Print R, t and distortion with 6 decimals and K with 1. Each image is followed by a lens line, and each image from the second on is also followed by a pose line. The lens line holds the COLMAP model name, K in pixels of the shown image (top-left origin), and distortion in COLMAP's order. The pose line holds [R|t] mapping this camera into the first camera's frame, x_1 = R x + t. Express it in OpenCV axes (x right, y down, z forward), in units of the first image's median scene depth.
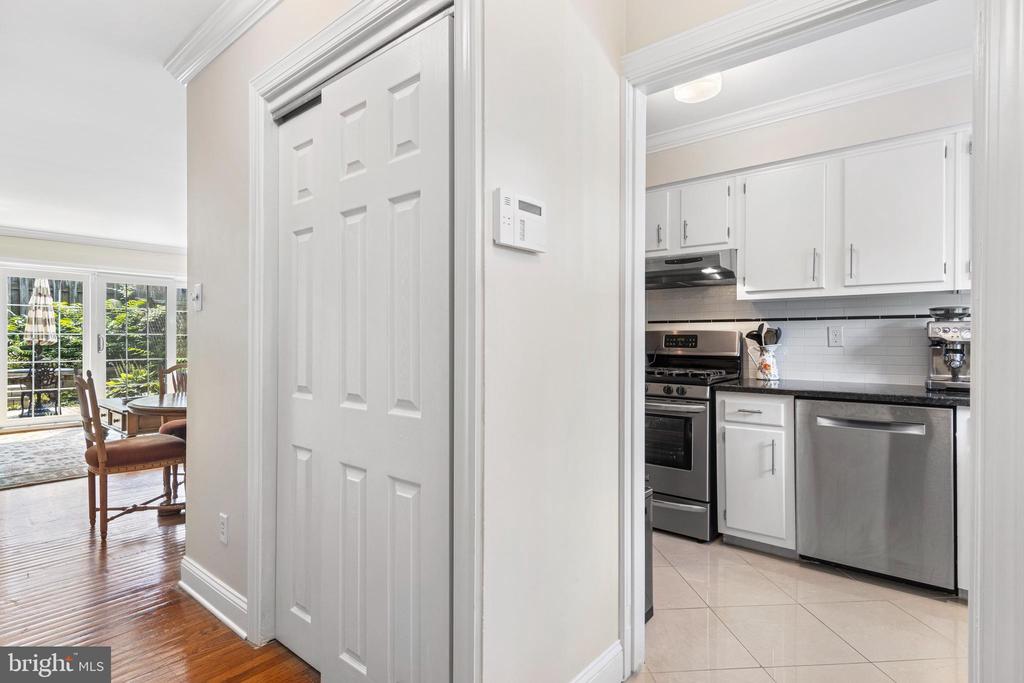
lens RADIAL K [[525.3, 0, 511.1], [0, 525.3, 341.4], [0, 0, 1]] dist [0.017353, -0.006938]
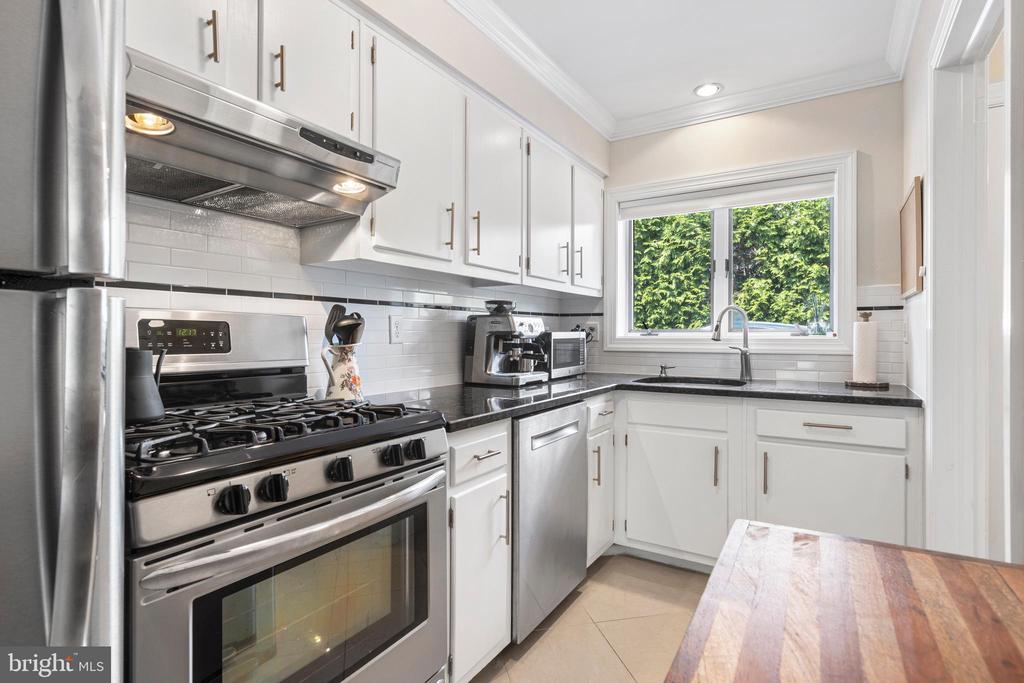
lens RADIAL K [[525.3, 0, 510.4], [0, 525.3, 336.4], [0, 0, 1]] dist [0.017353, -0.006938]
pose [[-0.150497, -0.002772, 0.988607, -0.055400], [0.001039, 0.999995, 0.002962, -0.000922], [-0.988610, 0.001473, -0.150493, 0.441599]]
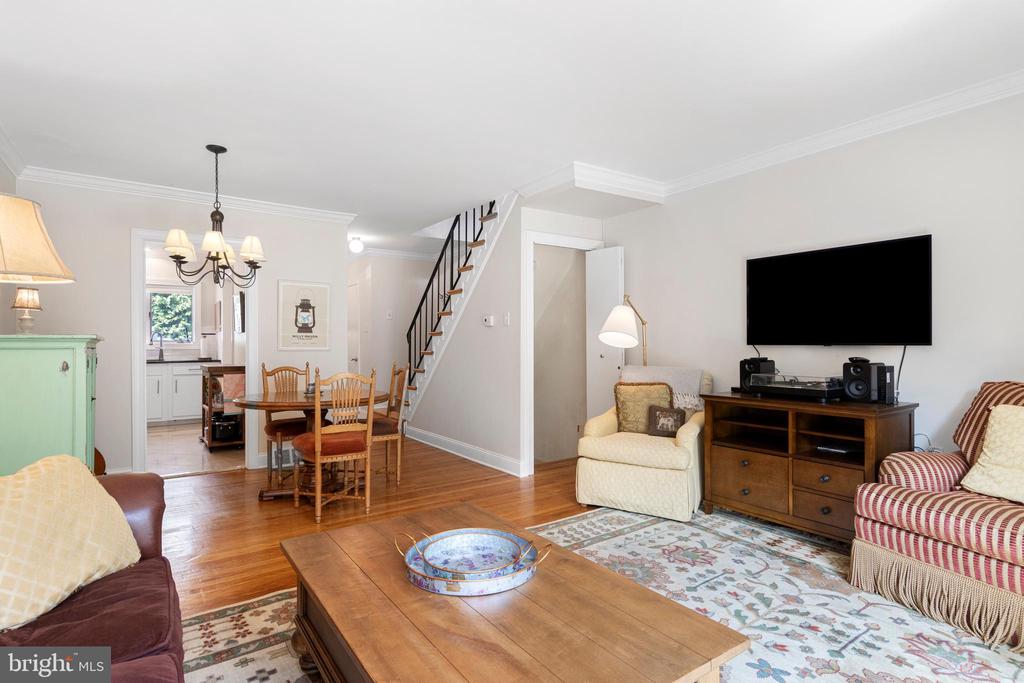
lens RADIAL K [[525.3, 0, 511.7], [0, 525.3, 342.8], [0, 0, 1]] dist [0.017353, -0.006938]
pose [[-0.967116, 0.000586, 0.254336, -0.681619], [0.001531, 0.999993, 0.003517, -0.003600], [-0.254332, 0.003790, -0.967109, 1.096745]]
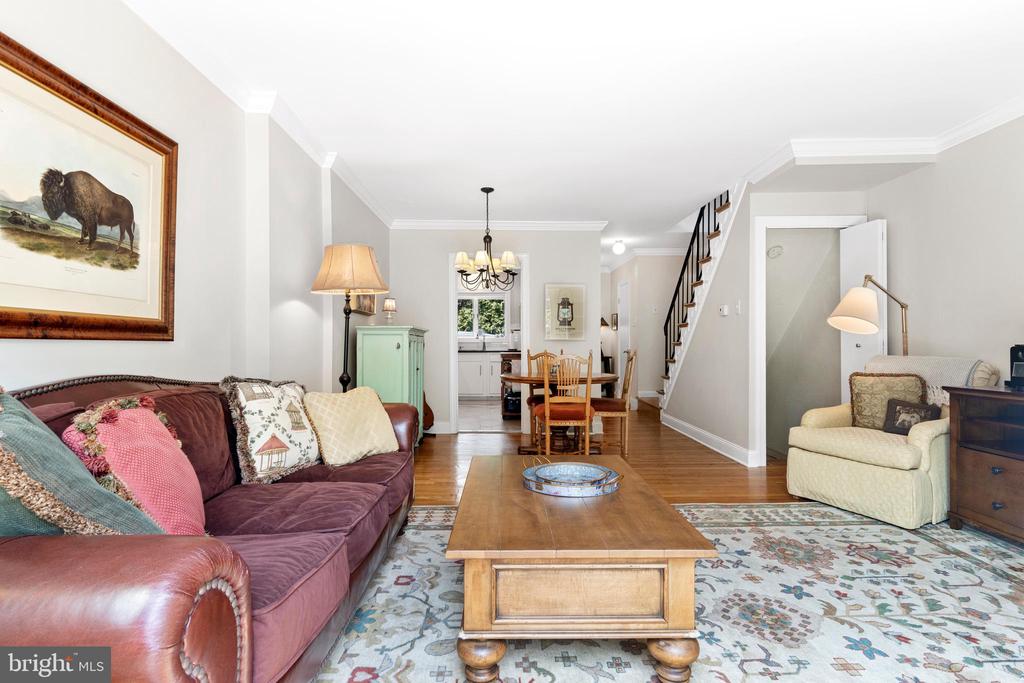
lens RADIAL K [[525.3, 0, 507.4], [0, 525.3, 342.5], [0, 0, 1]] dist [0.017353, -0.006938]
pose [[-0.656797, -0.000477, 0.754068, -0.823174], [0.002695, 0.999992, 0.002980, 0.010521], [-0.754063, 0.003989, -0.656790, 1.112284]]
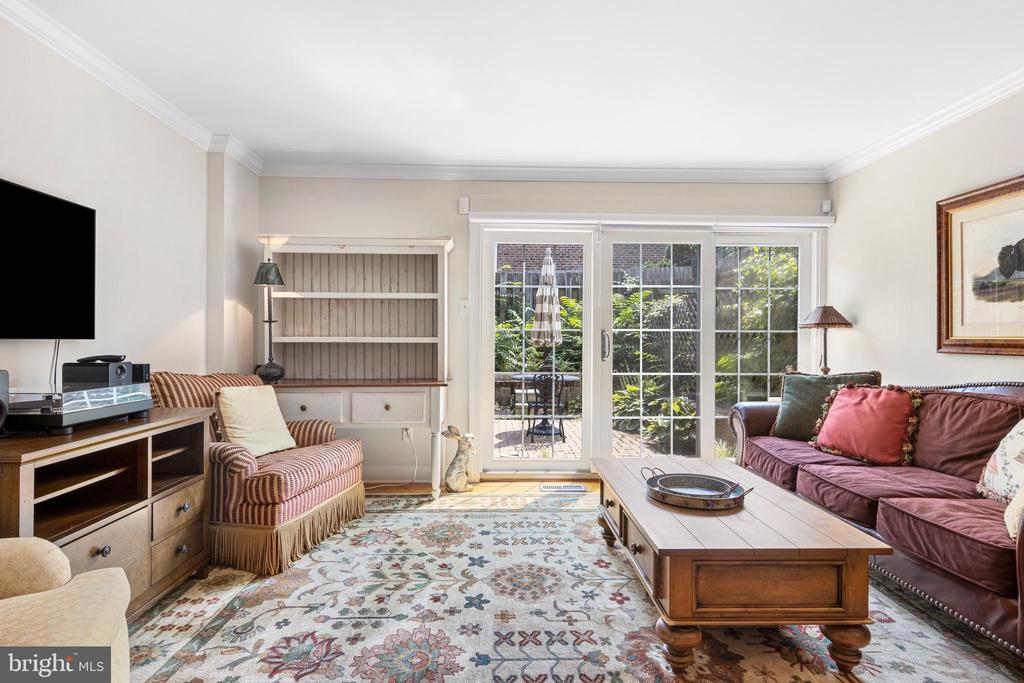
lens RADIAL K [[525.3, 0, 510.3], [0, 525.3, 342.3], [0, 0, 1]] dist [0.017353, -0.006938]
pose [[0.668532, 0.003100, -0.743677, -0.430423], [-0.005872, 0.999982, -0.001110, 0.001603], [0.743660, 0.005109, 0.668538, 0.554719]]
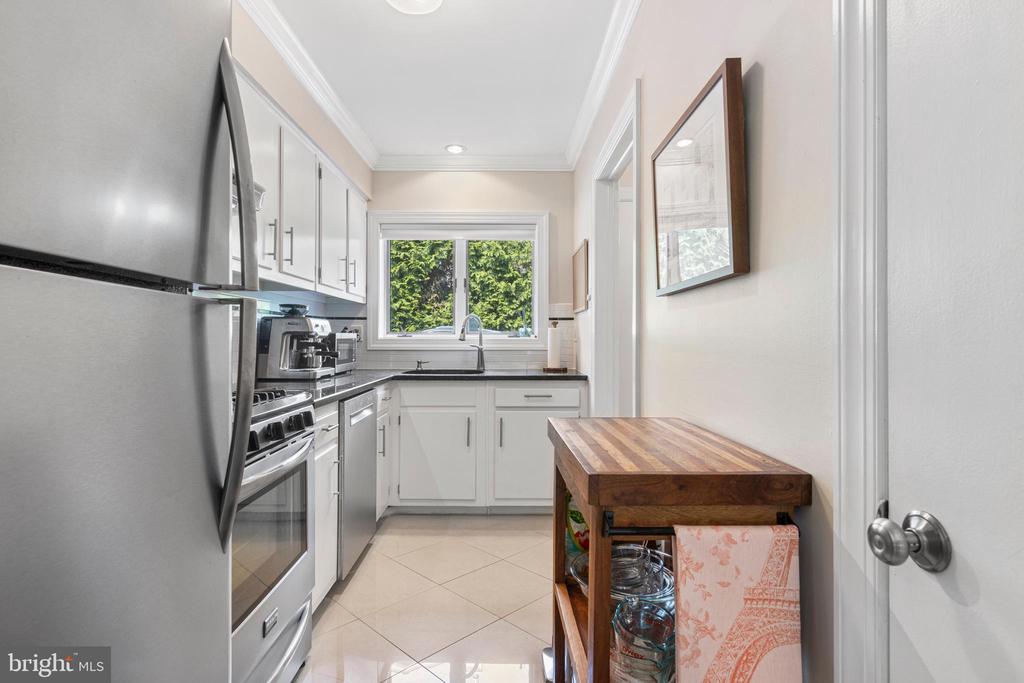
lens RADIAL K [[525.3, 0, 507.7], [0, 525.3, 341.4], [0, 0, 1]] dist [0.017353, -0.006938]
pose [[-0.649427, -0.003655, 0.760415, -0.115628], [-0.000986, 0.999992, 0.003964, 0.002493], [-0.760424, 0.001825, -0.649425, 0.536988]]
